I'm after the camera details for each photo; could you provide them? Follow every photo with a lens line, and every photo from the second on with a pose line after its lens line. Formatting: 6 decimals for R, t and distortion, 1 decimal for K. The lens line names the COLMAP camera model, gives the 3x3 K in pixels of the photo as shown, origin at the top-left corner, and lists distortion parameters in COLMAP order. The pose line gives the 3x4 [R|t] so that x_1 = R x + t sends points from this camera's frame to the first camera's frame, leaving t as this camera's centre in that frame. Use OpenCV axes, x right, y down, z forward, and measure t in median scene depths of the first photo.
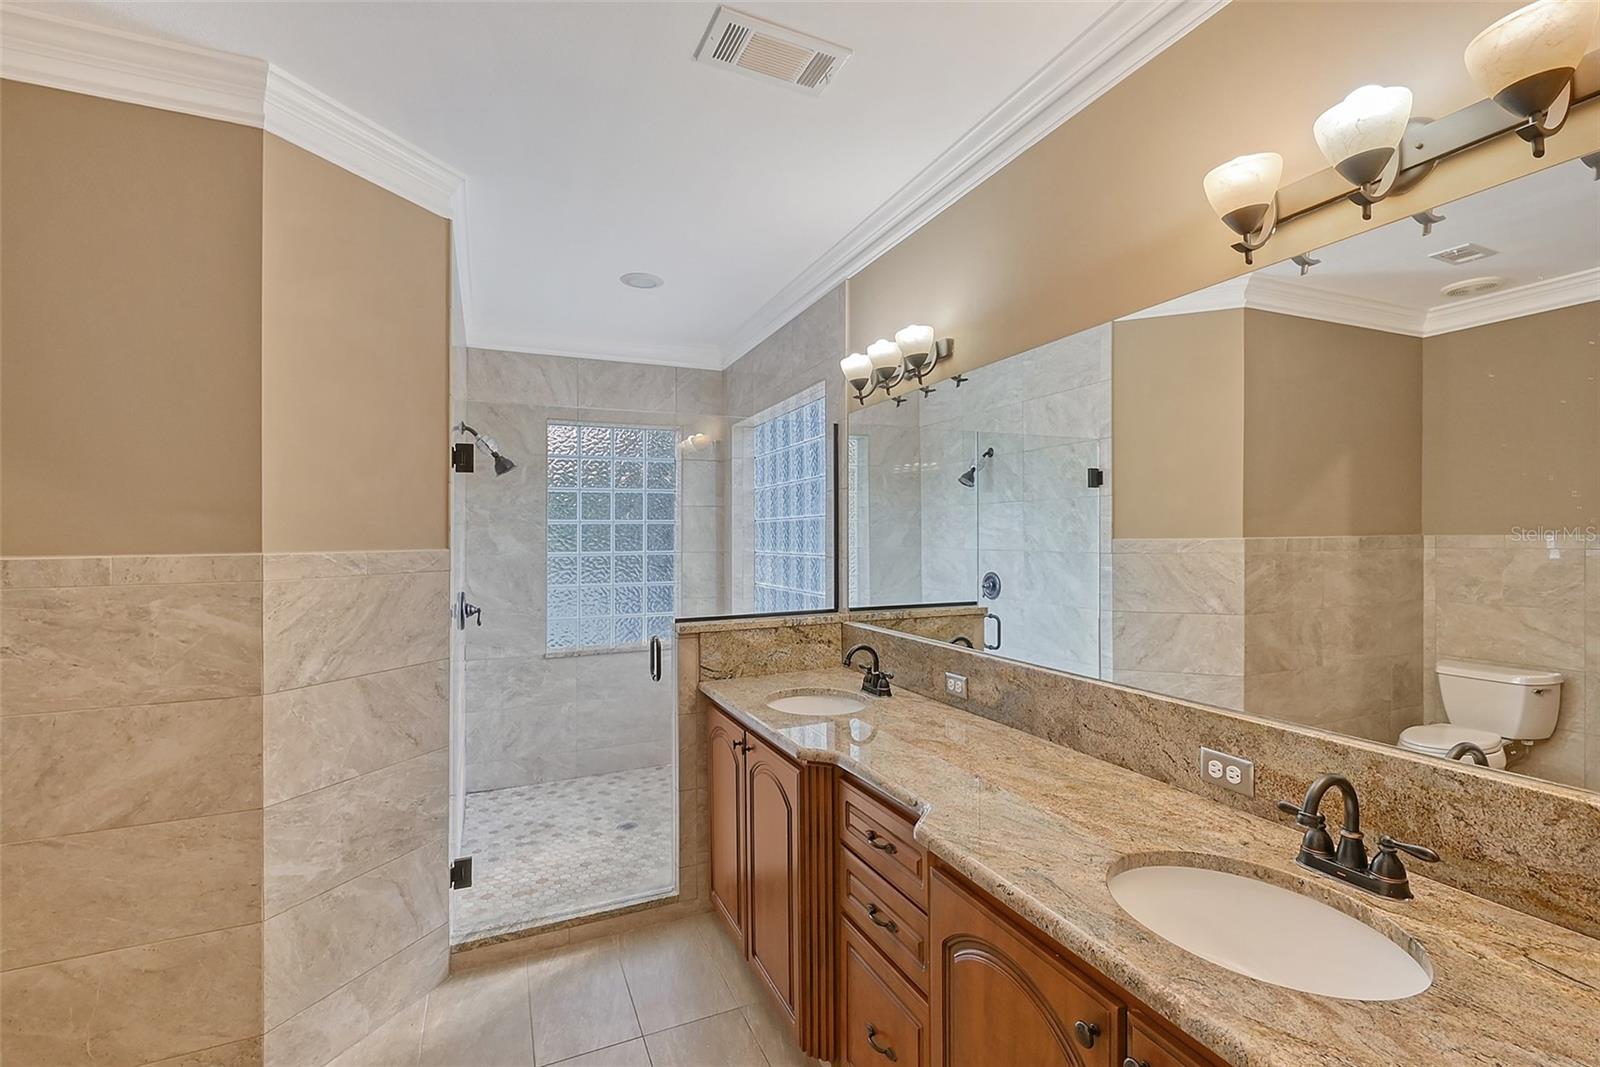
lens RADIAL K [[714.7, 0, 803.0], [0, 714.7, 544.3], [0, 0, 1]] dist [-0.000049, -0.002490]
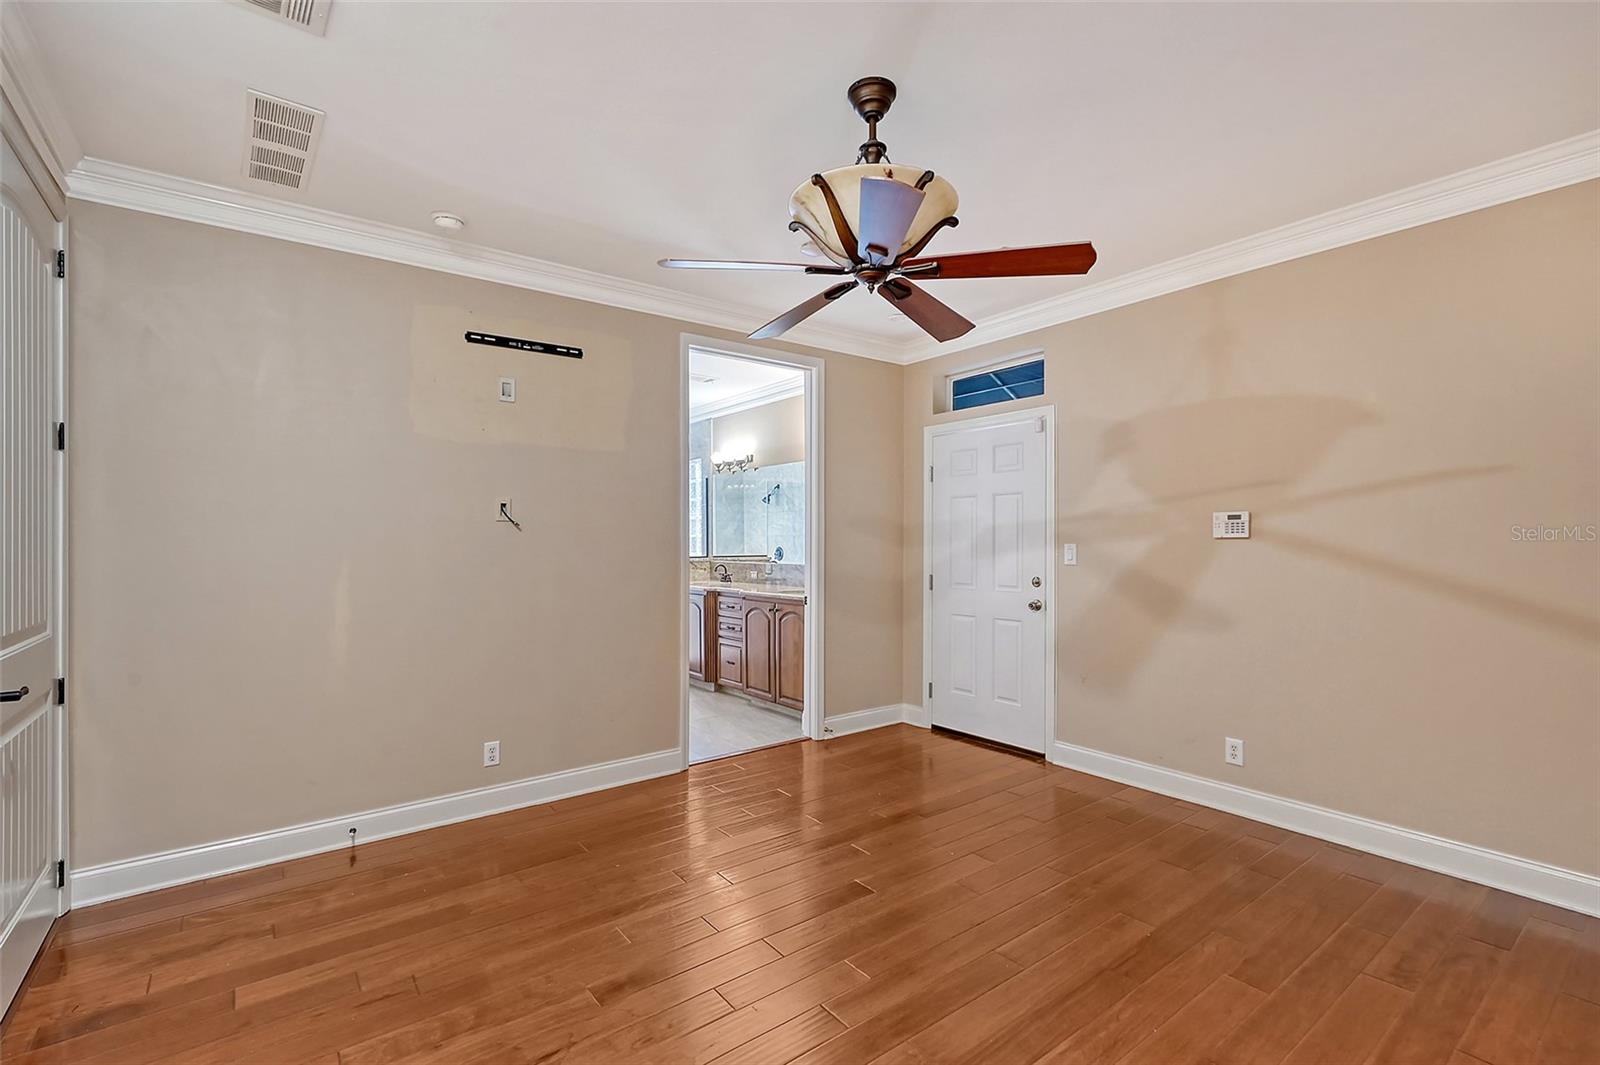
lens RADIAL K [[714.7, 0, 810.1], [0, 714.7, 546.6], [0, 0, 1]] dist [-0.000049, -0.002490]
pose [[0.969057, -0.000517, 0.246835, -0.157230], [0.001297, 0.999995, -0.002996, 0.050190], [-0.246832, 0.003223, 0.969053, -1.047389]]
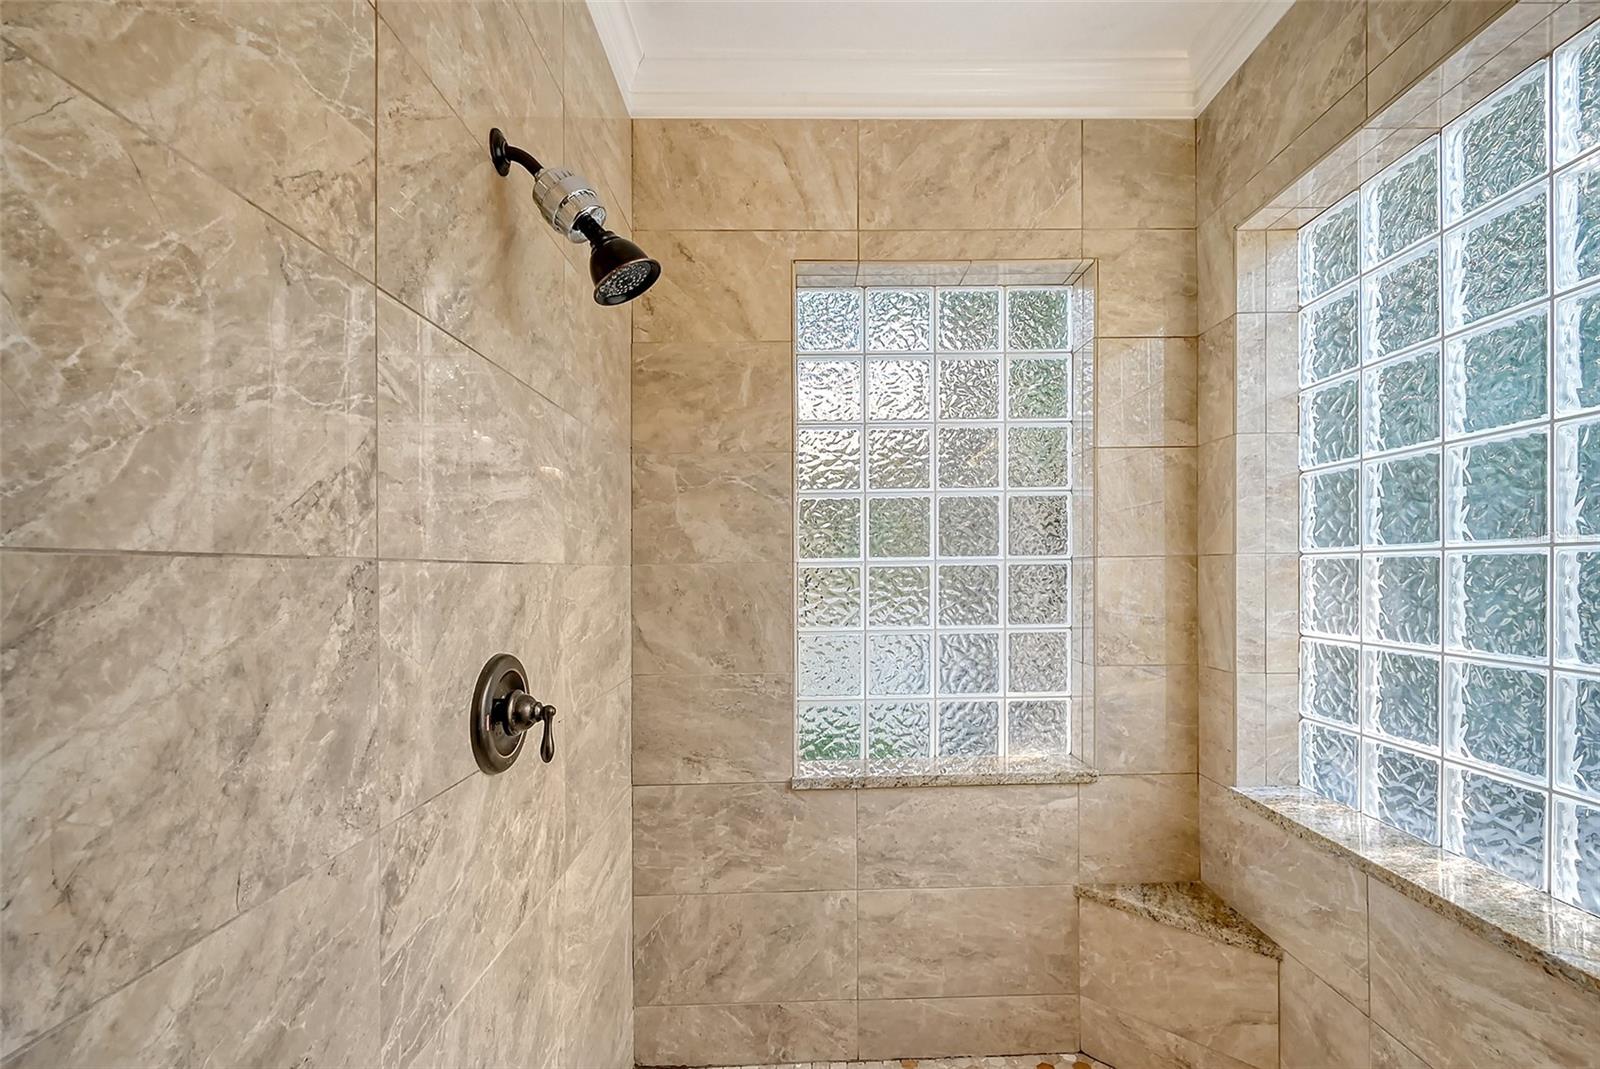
lens RADIAL K [[695.1, 0, 811.4], [0, 695.1, 580.1], [0, 0, 1]] dist [0.004009, 0.000111]
pose [[0.915443, -0.001978, -0.402443, -0.175950], [0.003615, 0.999988, 0.003309, 0.025761], [0.402432, -0.004484, 0.915439, 0.618331]]
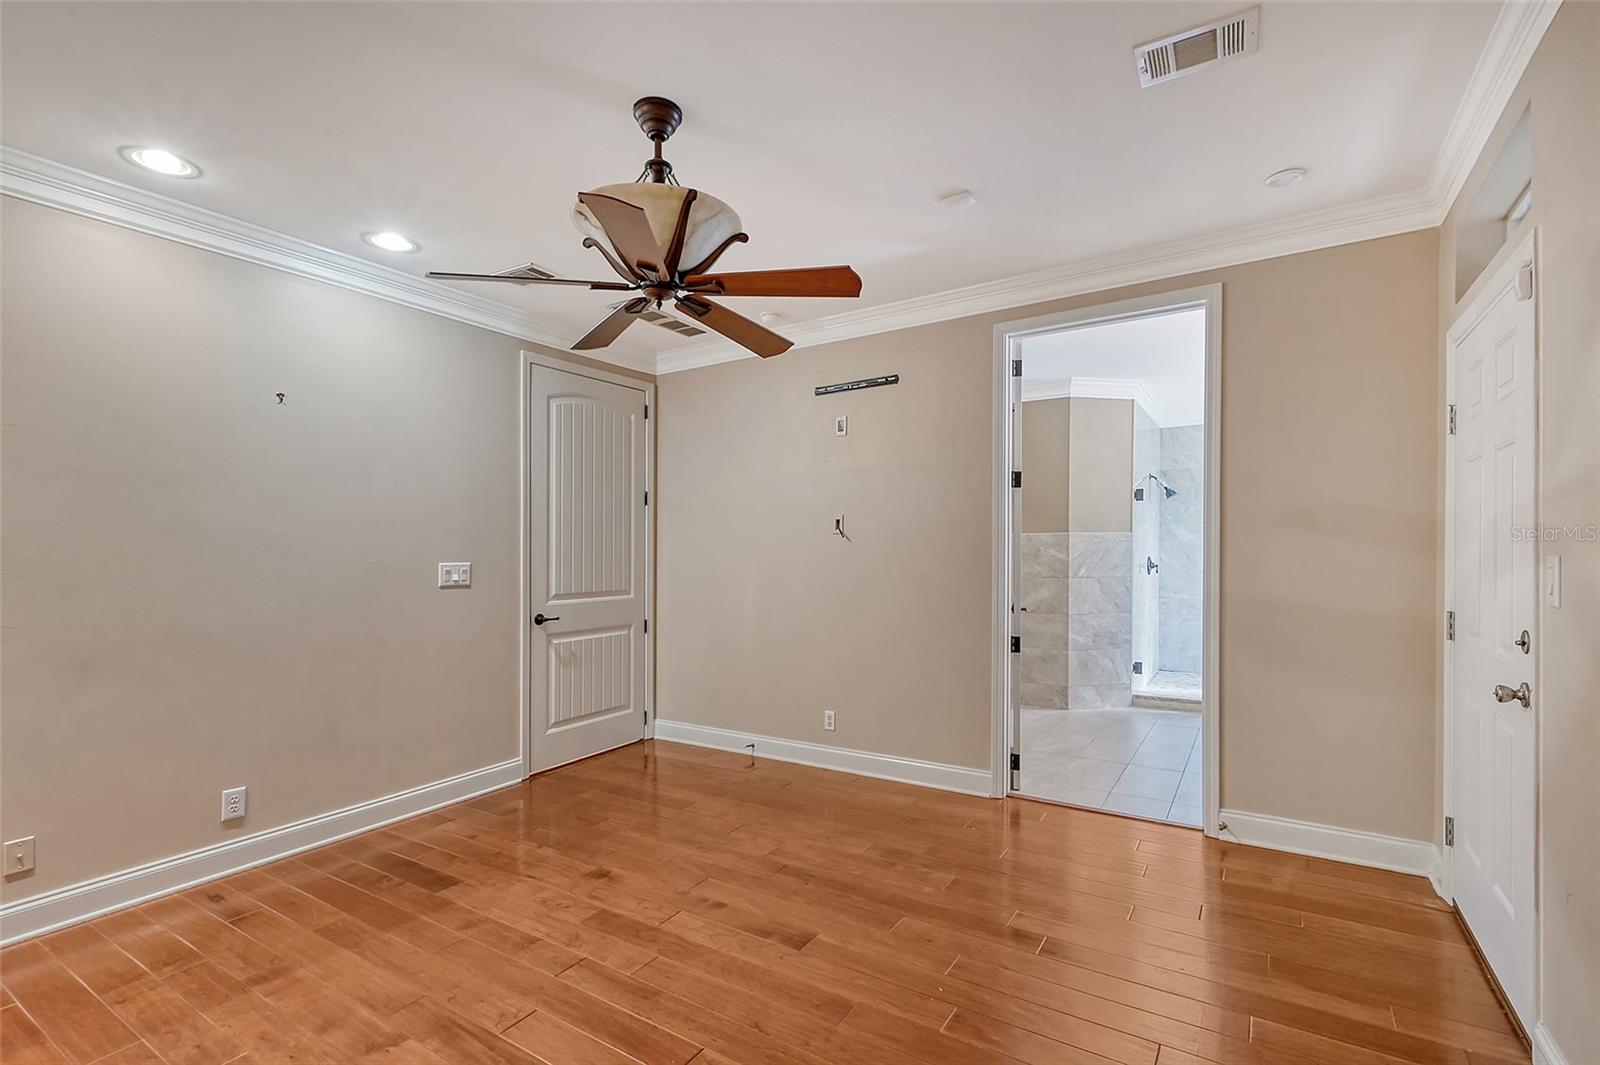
lens RADIAL K [[714.7, 0, 829.1], [0, 714.7, 551.2], [0, 0, 1]] dist [-0.000049, -0.002490]
pose [[0.573275, 0.003336, -0.819357, 0.542447], [-0.001989, 0.999994, 0.002680, 0.038628], [0.819361, 0.000093, 0.573278, -0.744531]]
